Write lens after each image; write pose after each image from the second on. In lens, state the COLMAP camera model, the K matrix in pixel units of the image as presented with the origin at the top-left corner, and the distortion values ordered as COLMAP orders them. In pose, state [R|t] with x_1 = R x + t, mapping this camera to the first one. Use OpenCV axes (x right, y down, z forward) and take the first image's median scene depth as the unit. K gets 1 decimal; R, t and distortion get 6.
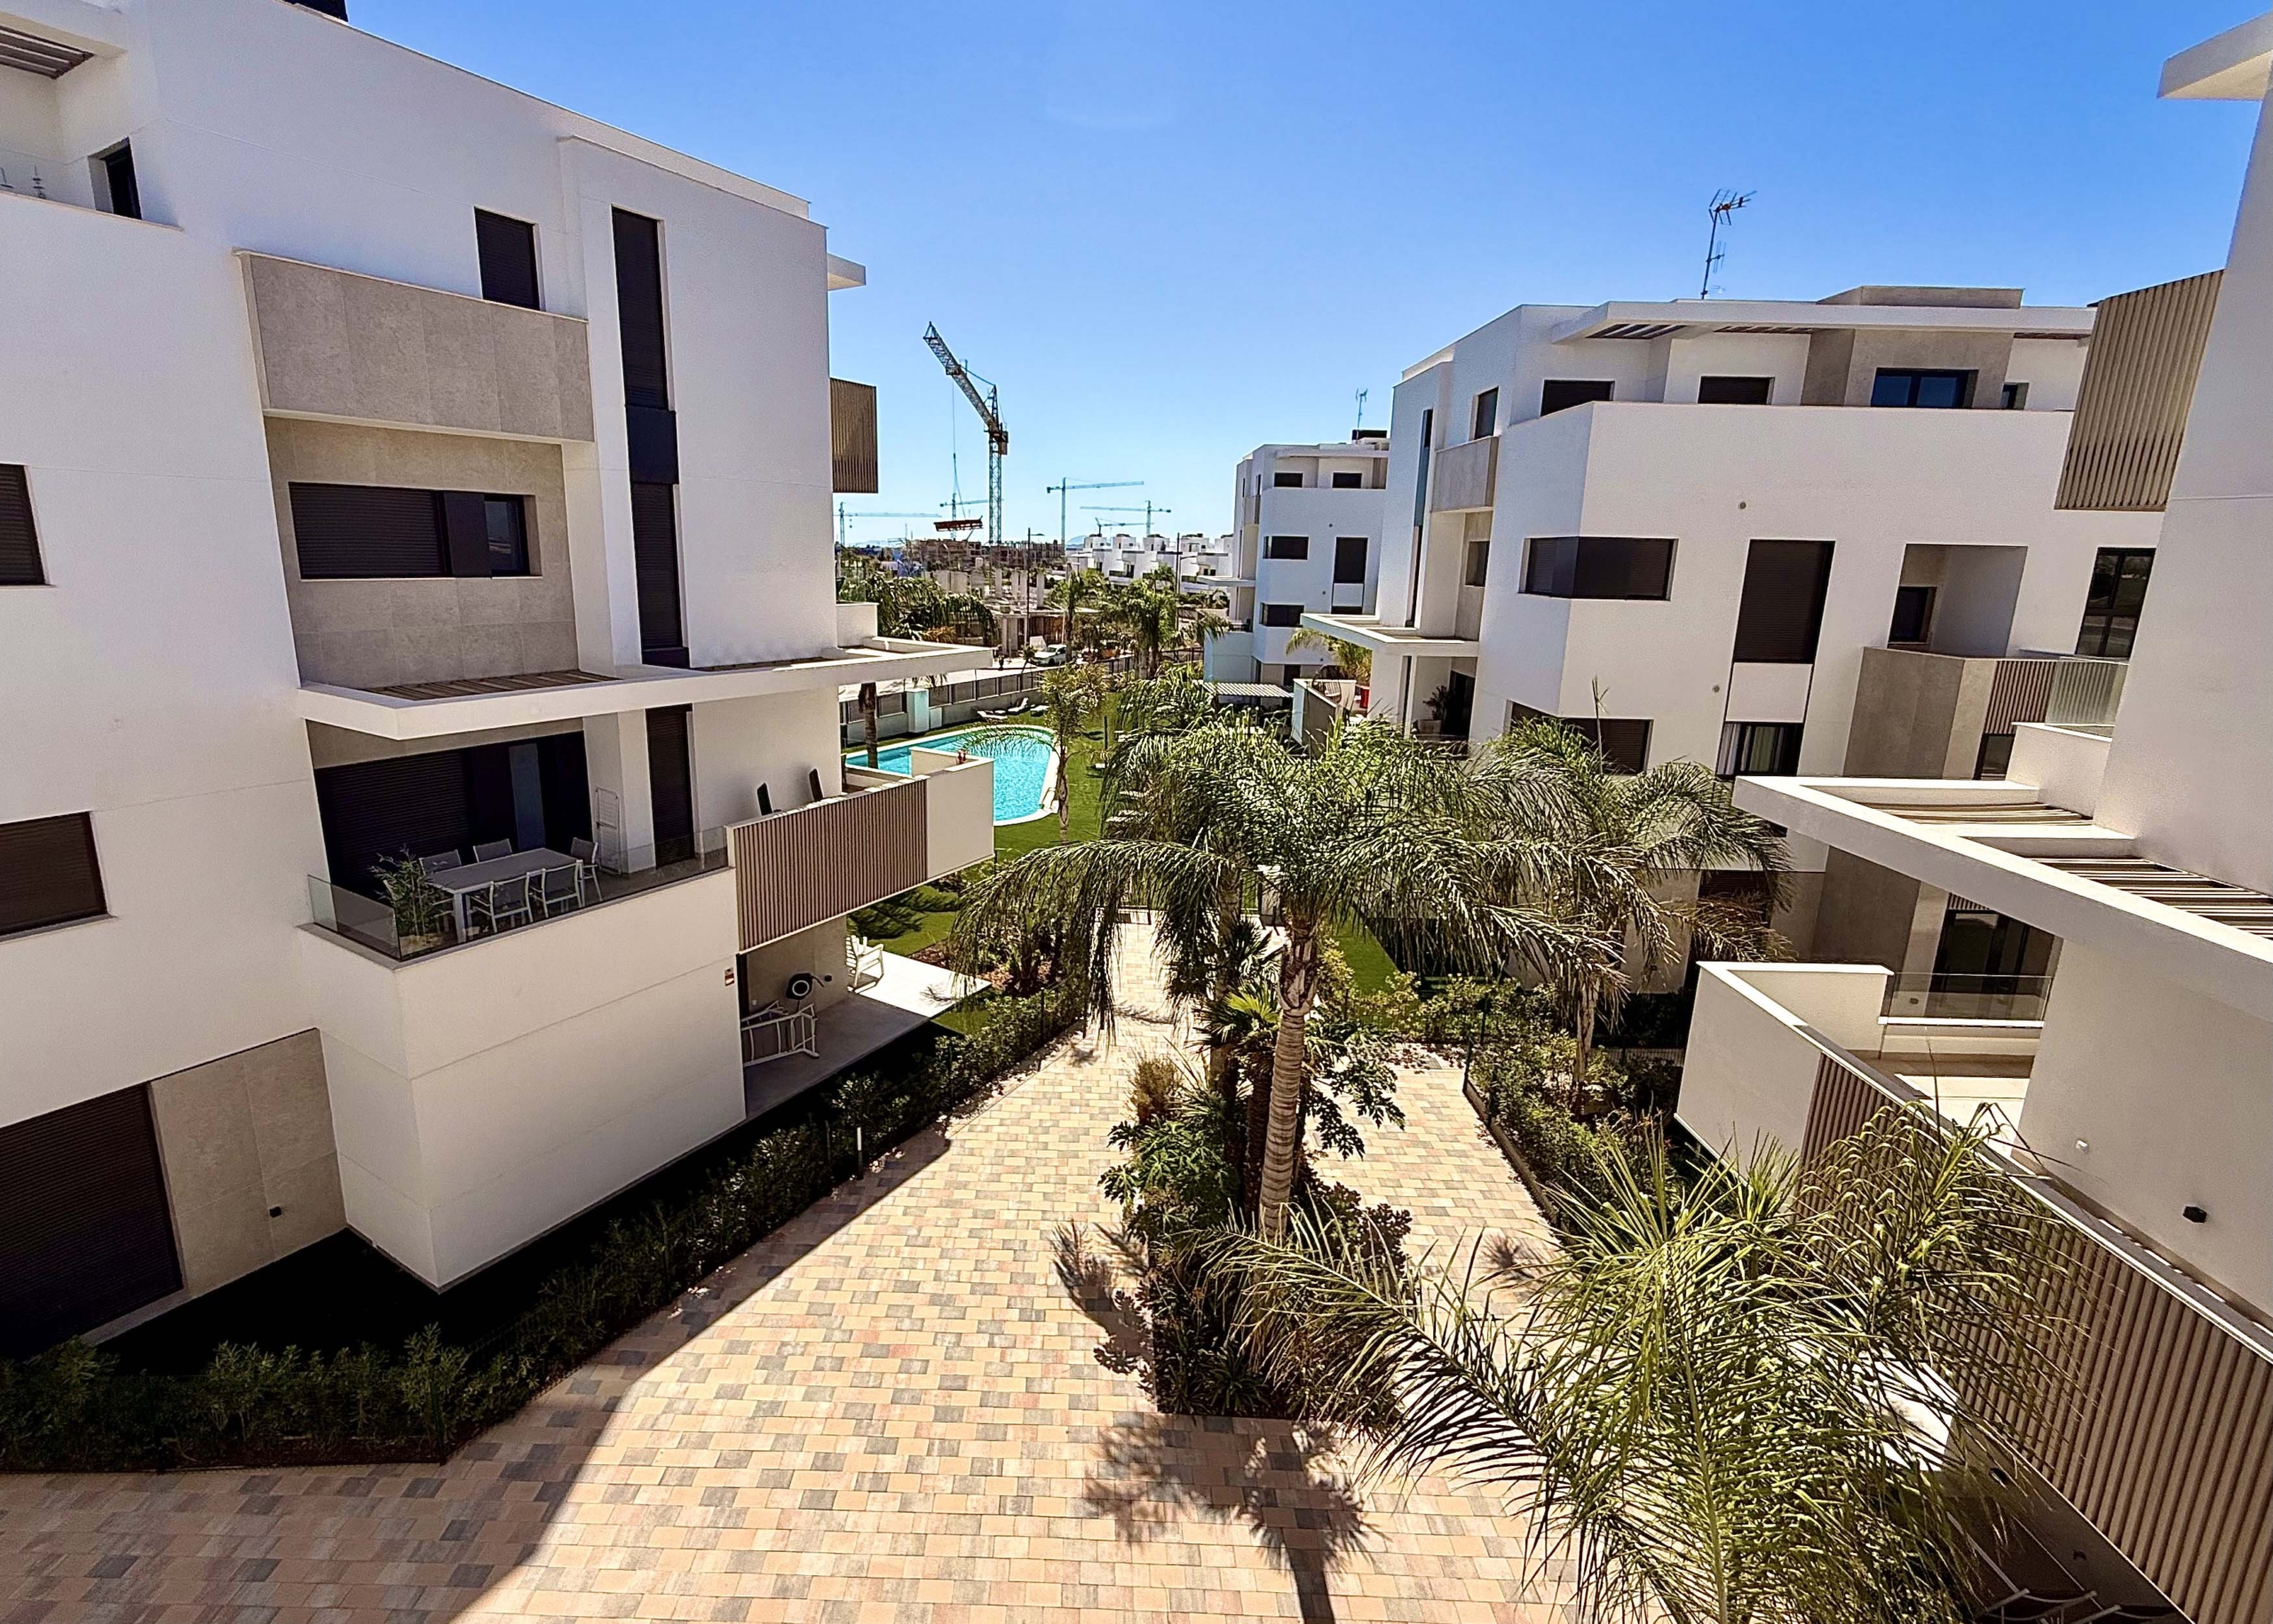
lens RADIAL K [[1047.8, 0, 1082.8], [0, 1047.8, 777.5], [0, 0, 1]] dist [0.001818, -0.000585]
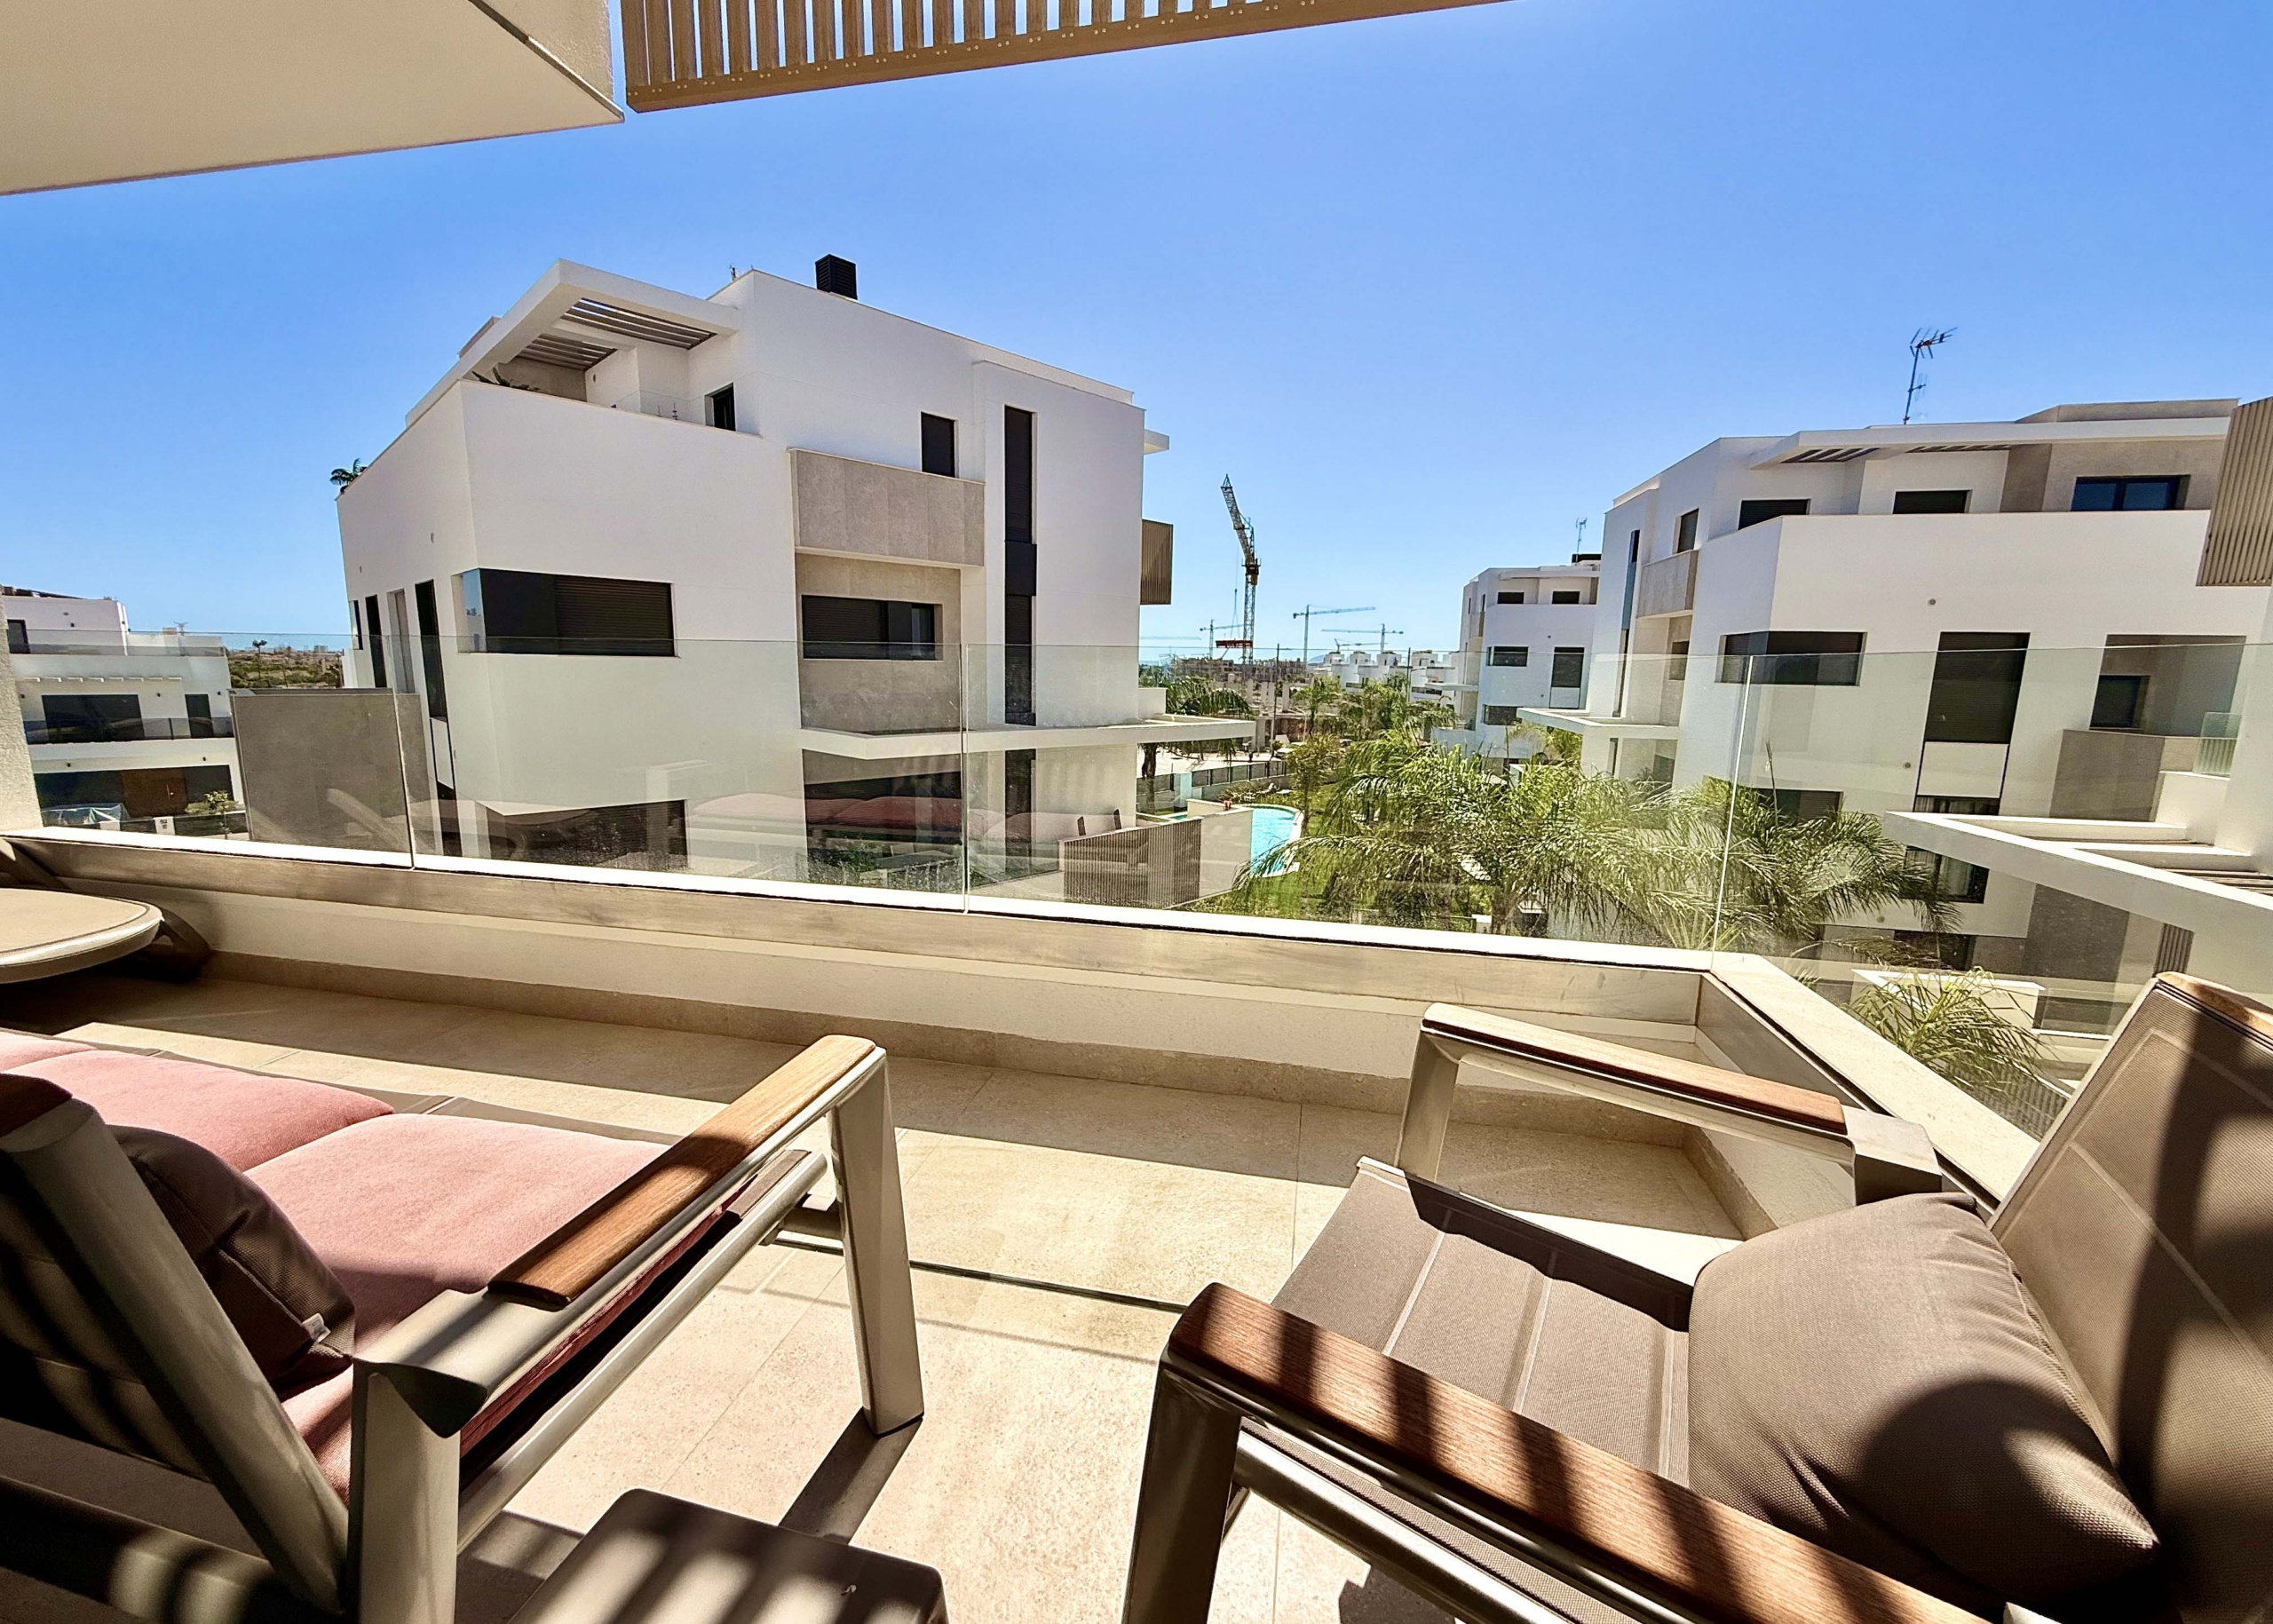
lens RADIAL K [[907.7, 0, 1129.1], [0, 907.7, 812.6], [0, 0, 1]] dist [0.000174, 0.000131]
pose [[0.978623, 0.030758, -0.203348, -0.007611], [-0.042087, 0.997779, -0.051624, 0.049150], [0.201309, 0.059078, 0.977745, -0.104808]]
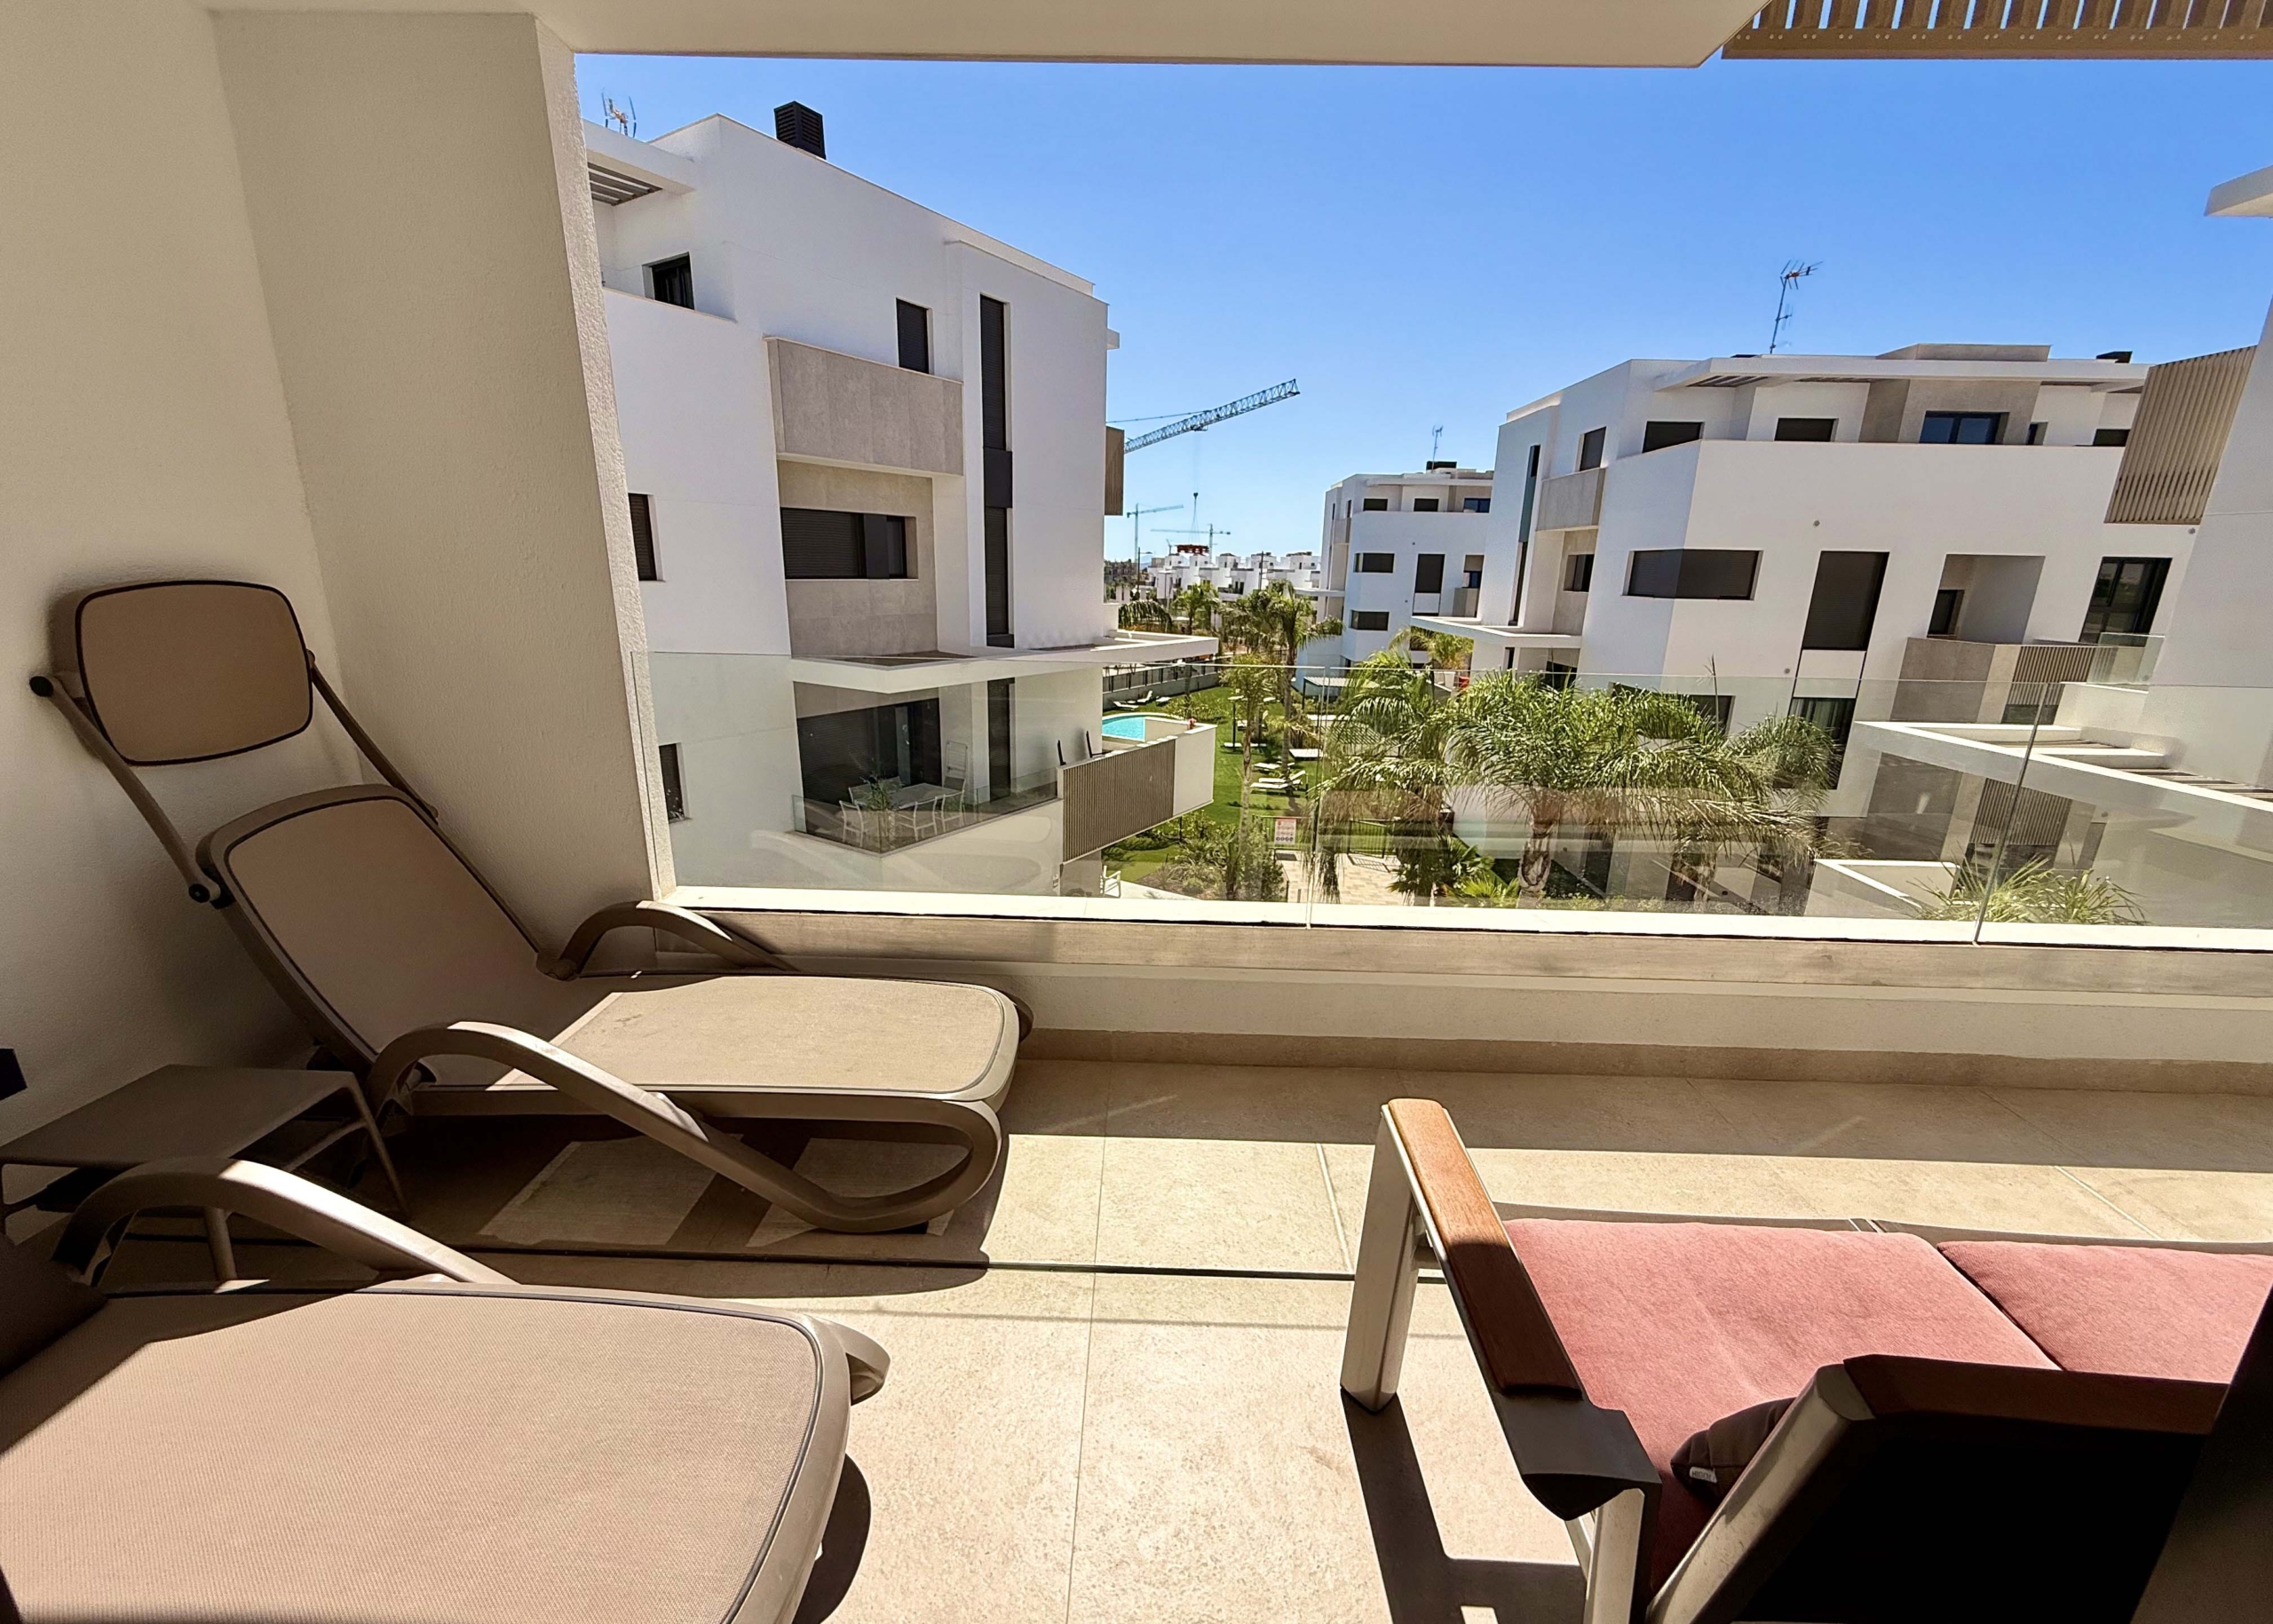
lens RADIAL K [[907.7, 0, 1129.1], [0, 907.7, 812.6], [0, 0, 1]] dist [0.000174, 0.000131]
pose [[0.999821, 0.003551, -0.018593, -0.164430], [-0.002636, 0.998793, 0.049043, 0.033783], [0.018745, -0.048985, 0.998624, -0.113607]]
